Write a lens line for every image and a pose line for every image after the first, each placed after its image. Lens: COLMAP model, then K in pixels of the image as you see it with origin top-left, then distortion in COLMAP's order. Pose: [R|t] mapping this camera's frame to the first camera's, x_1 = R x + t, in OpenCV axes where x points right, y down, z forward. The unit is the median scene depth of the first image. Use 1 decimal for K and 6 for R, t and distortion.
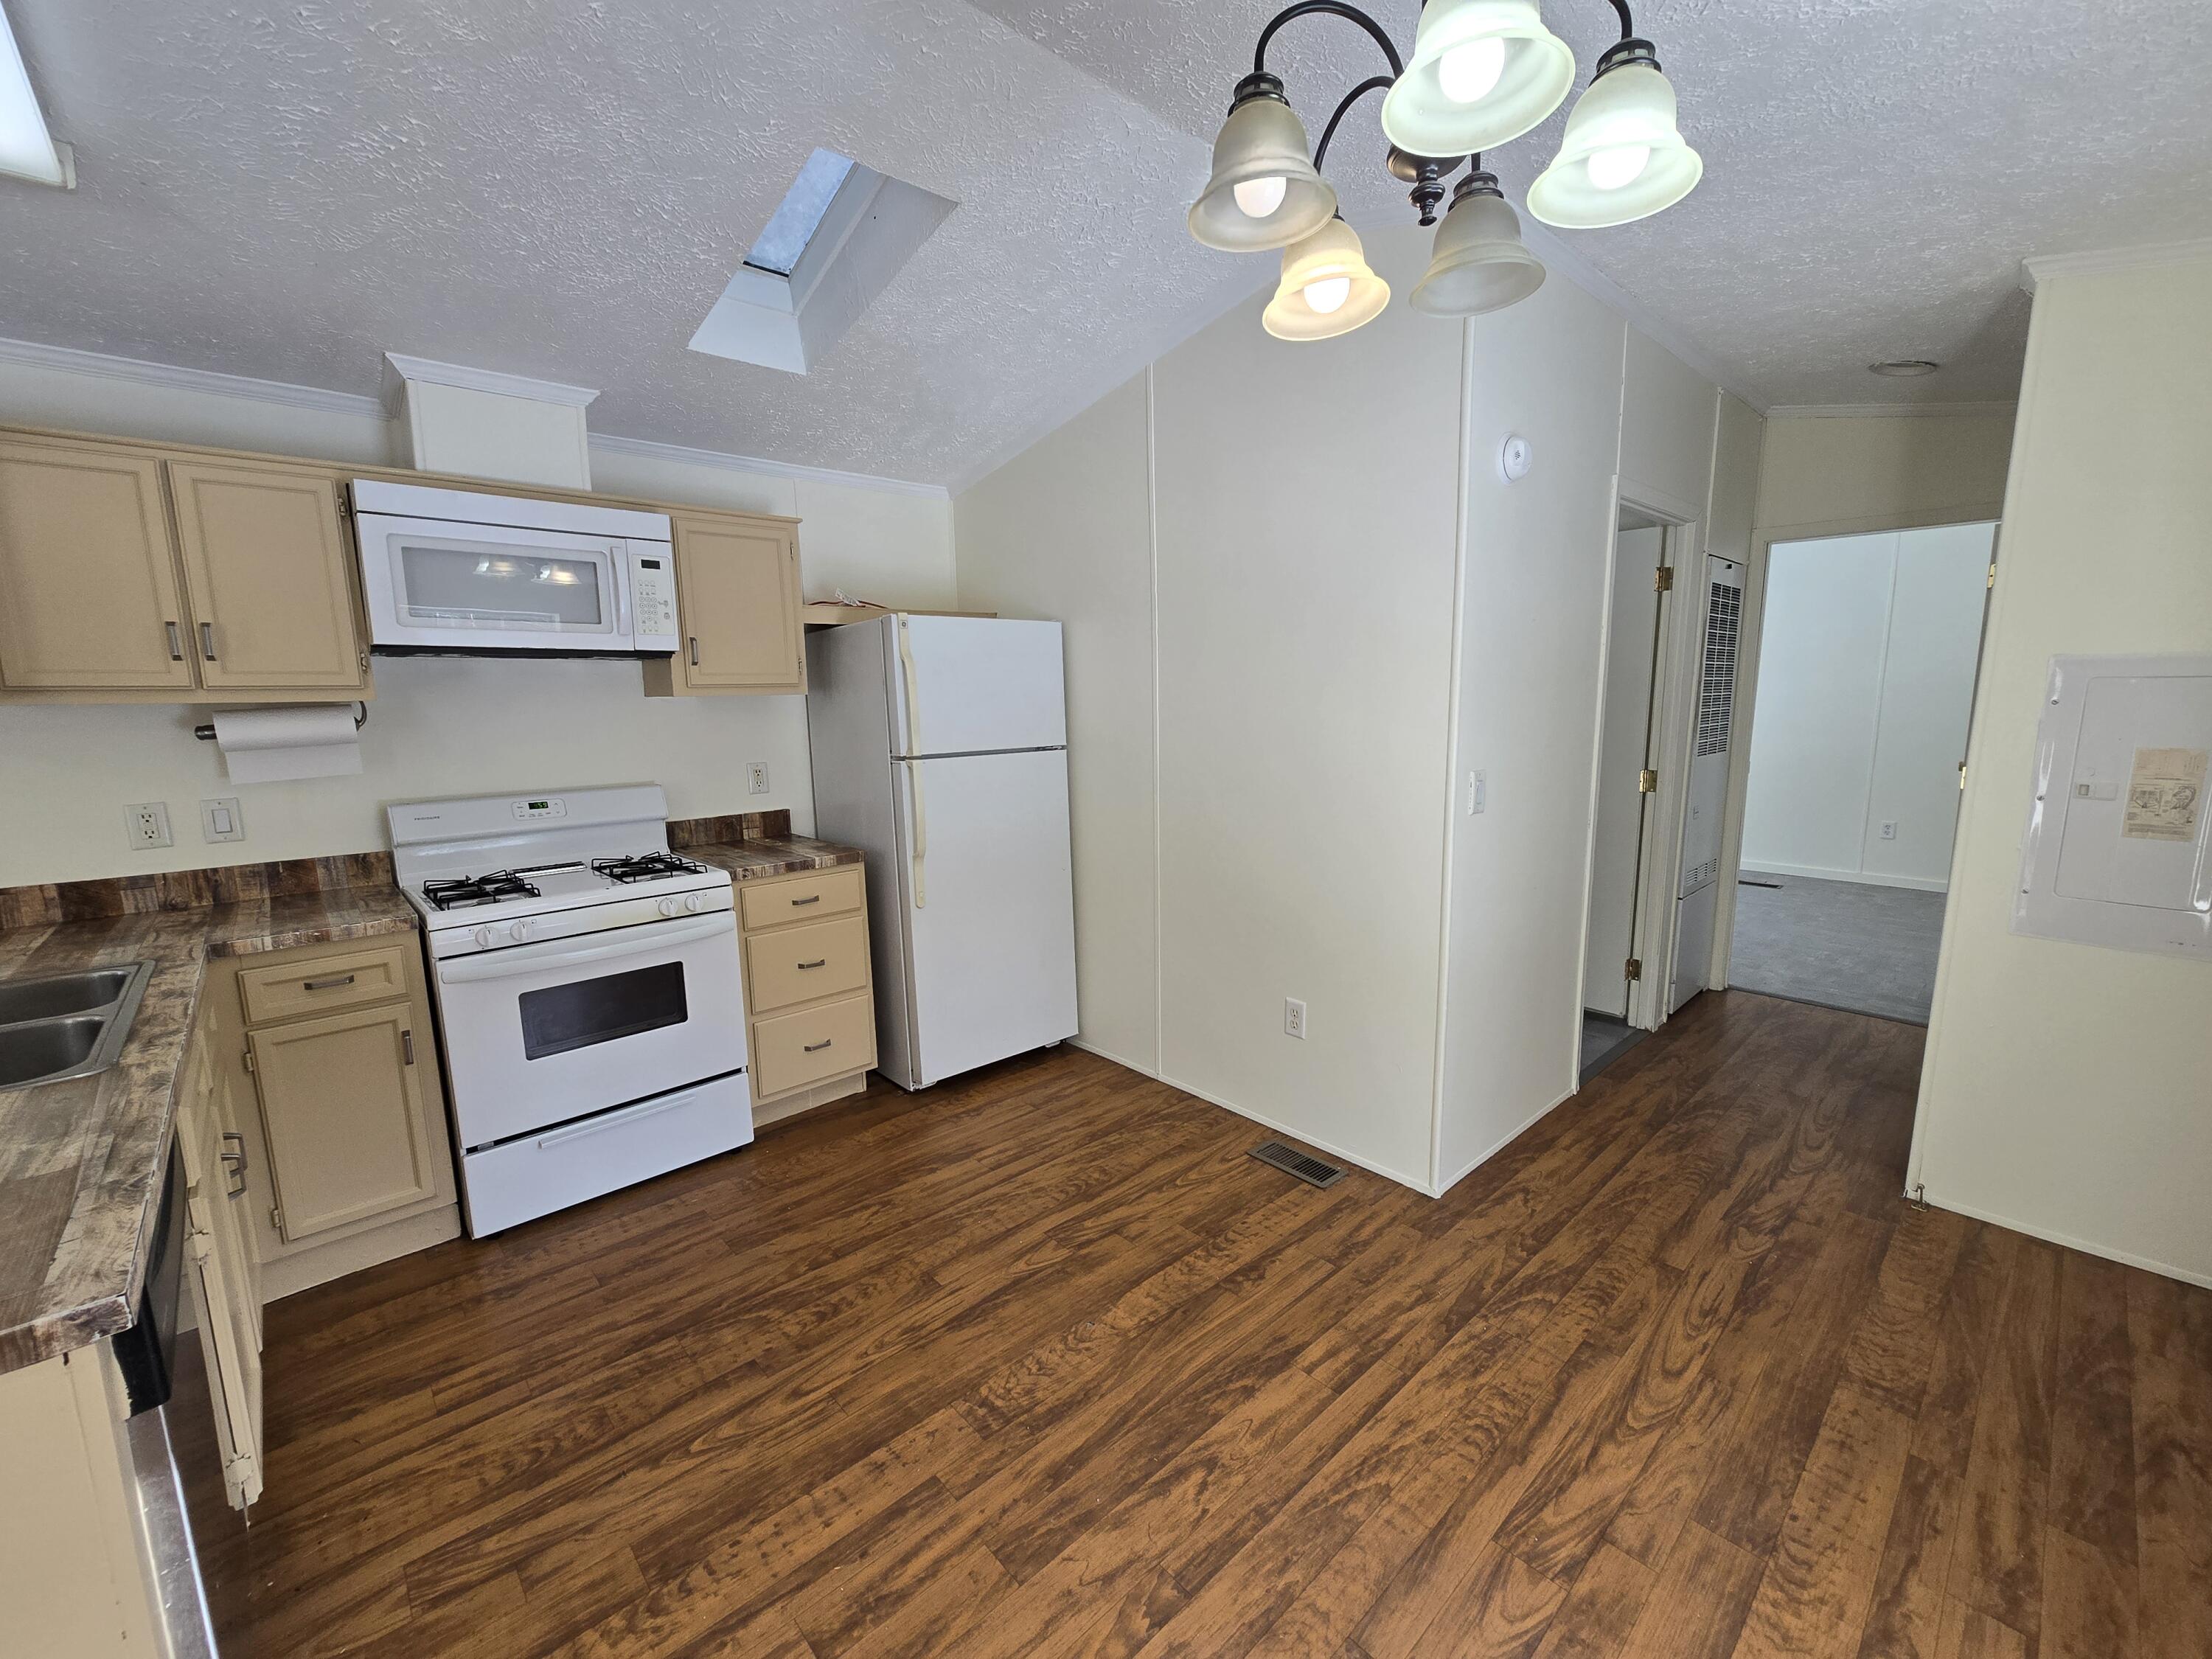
lens RADIAL K [[909.2, 0, 1113.0], [0, 909.2, 831.9], [0, 0, 1]] dist [0.000798, -0.002660]
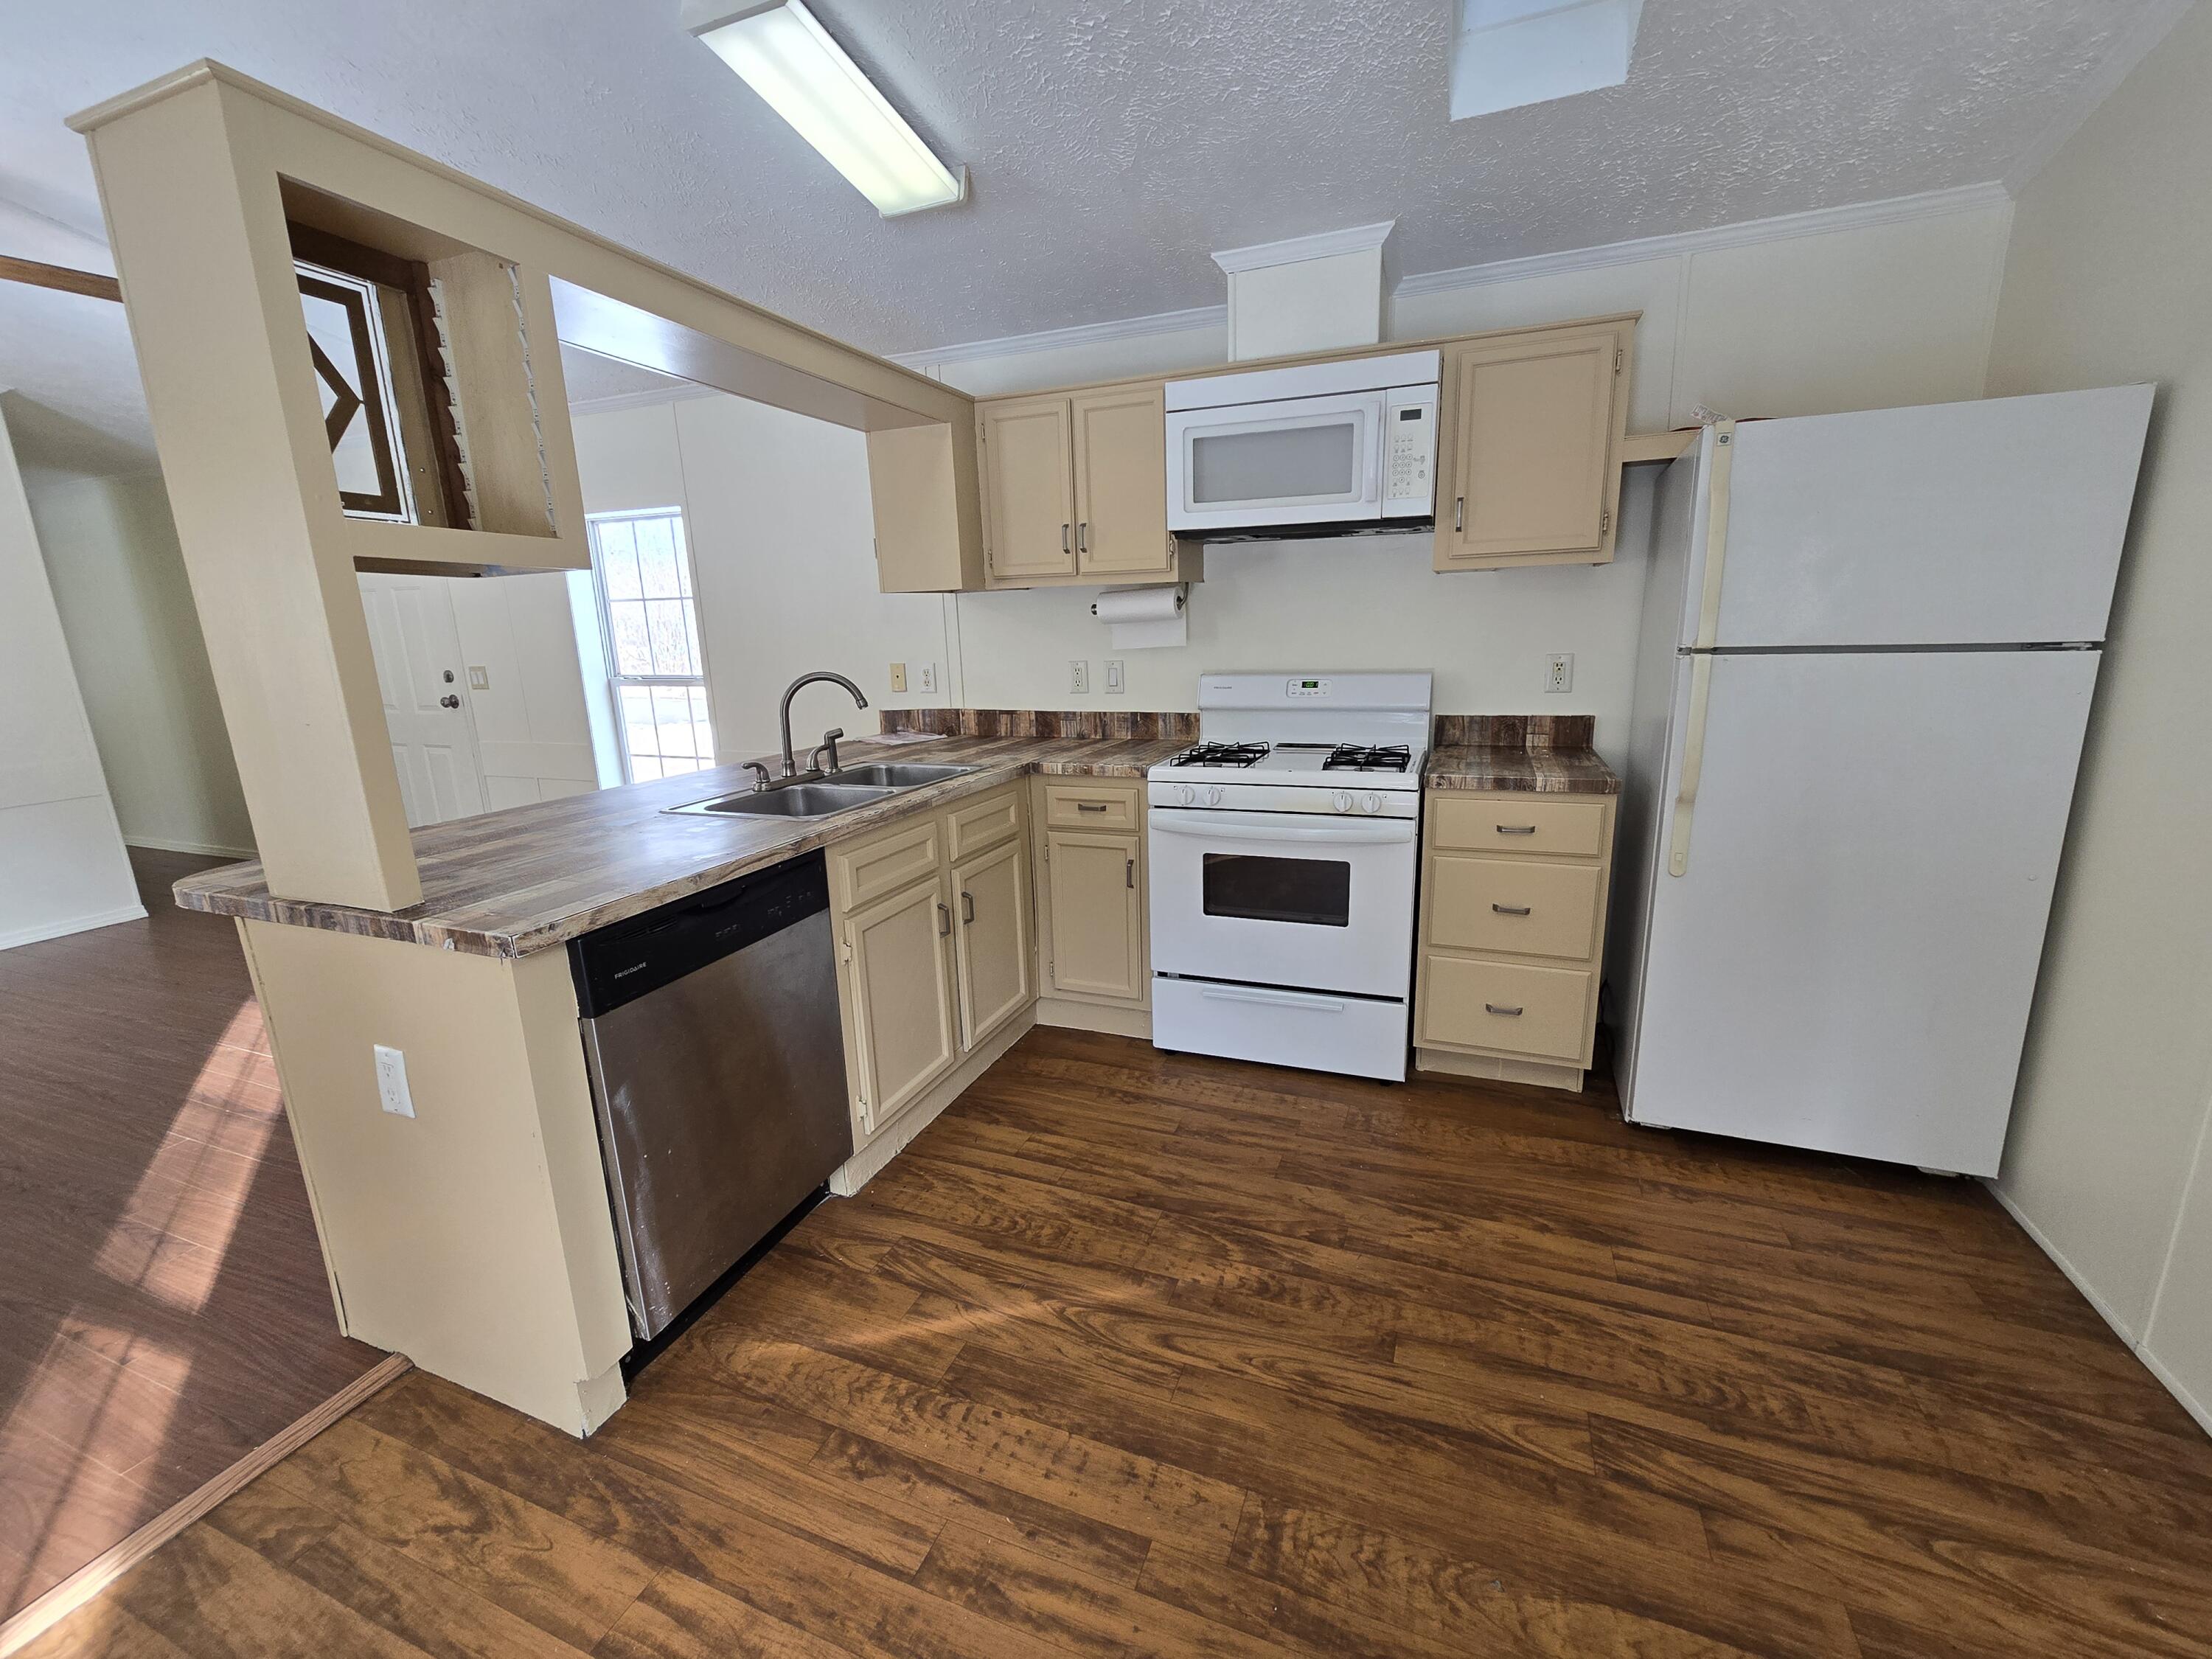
lens RADIAL K [[909.2, 0, 1113.0], [0, 909.2, 831.9], [0, 0, 1]] dist [0.000798, -0.002660]
pose [[0.435317, 0.208199, -0.875872, 0.284171], [-0.115357, 0.977772, 0.175087, -0.028274], [0.892856, 0.024820, 0.449658, 0.472593]]
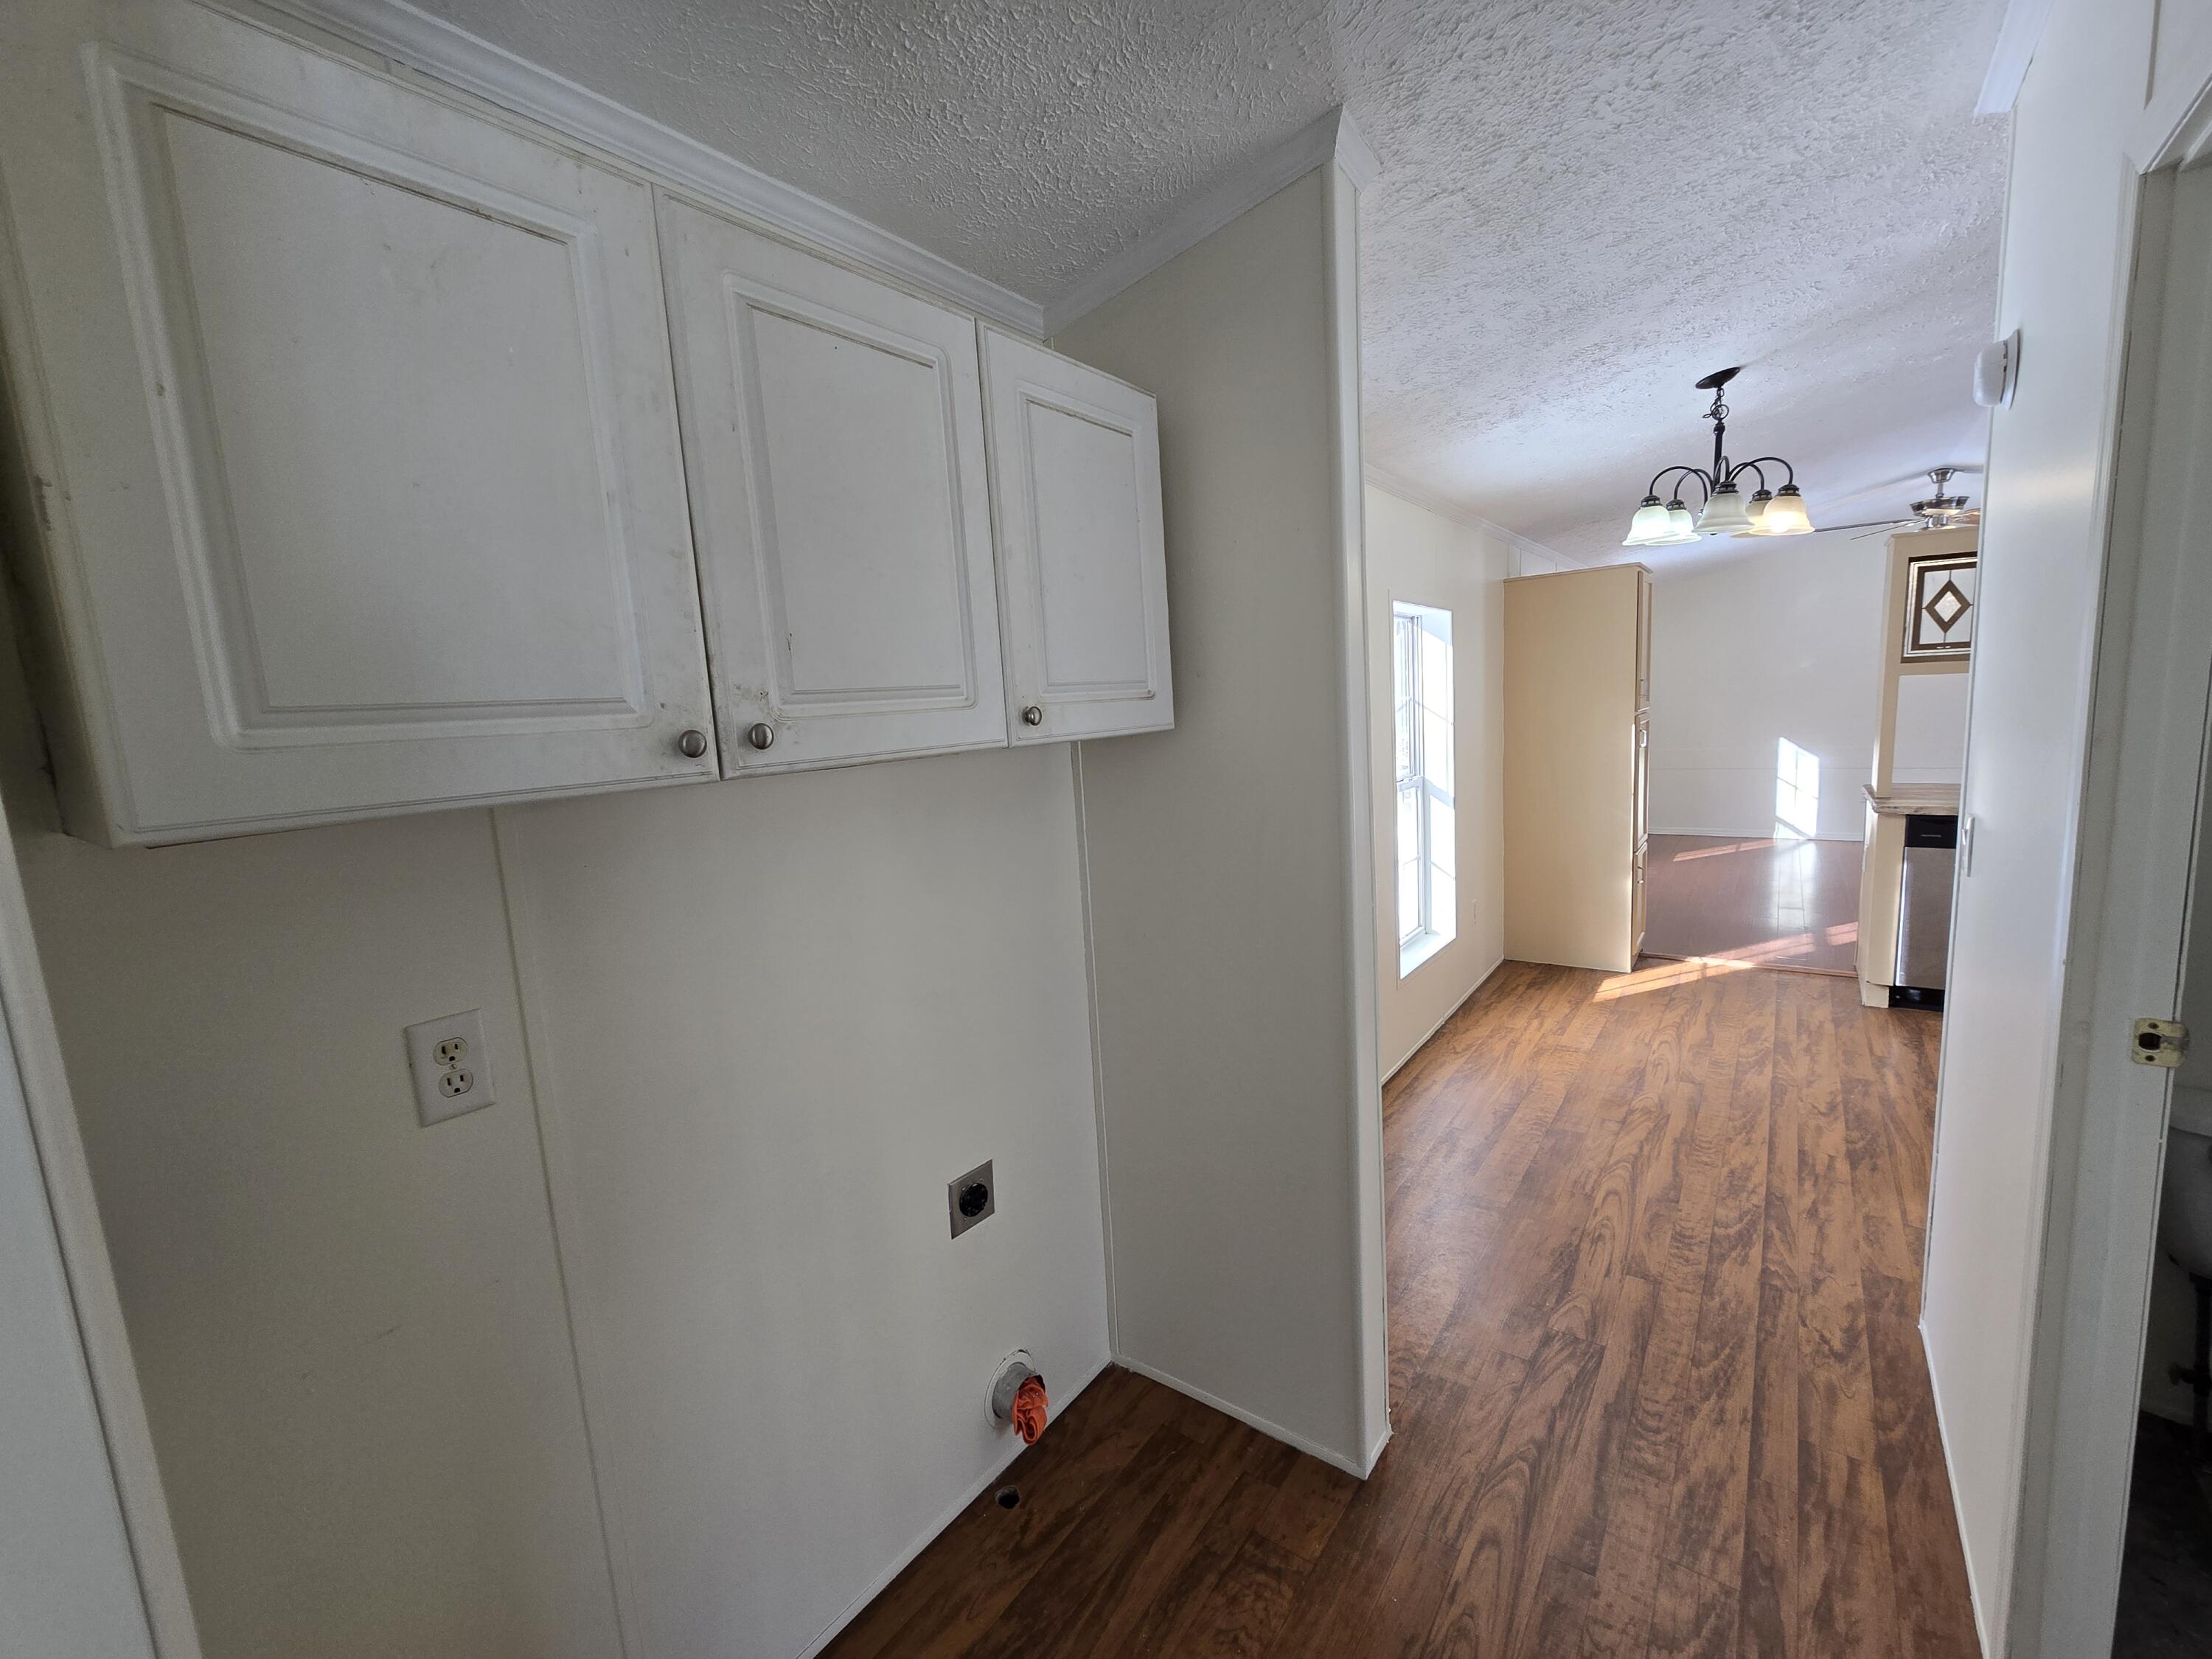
lens RADIAL K [[909.2, 0, 1113.0], [0, 909.2, 831.9], [0, 0, 1]] dist [0.000798, -0.002660]
pose [[-0.980117, 0.095623, -0.173857, 1.417766], [0.042515, 0.957071, 0.286720, -0.346321], [0.193810, 0.273628, -0.942107, 1.831762]]
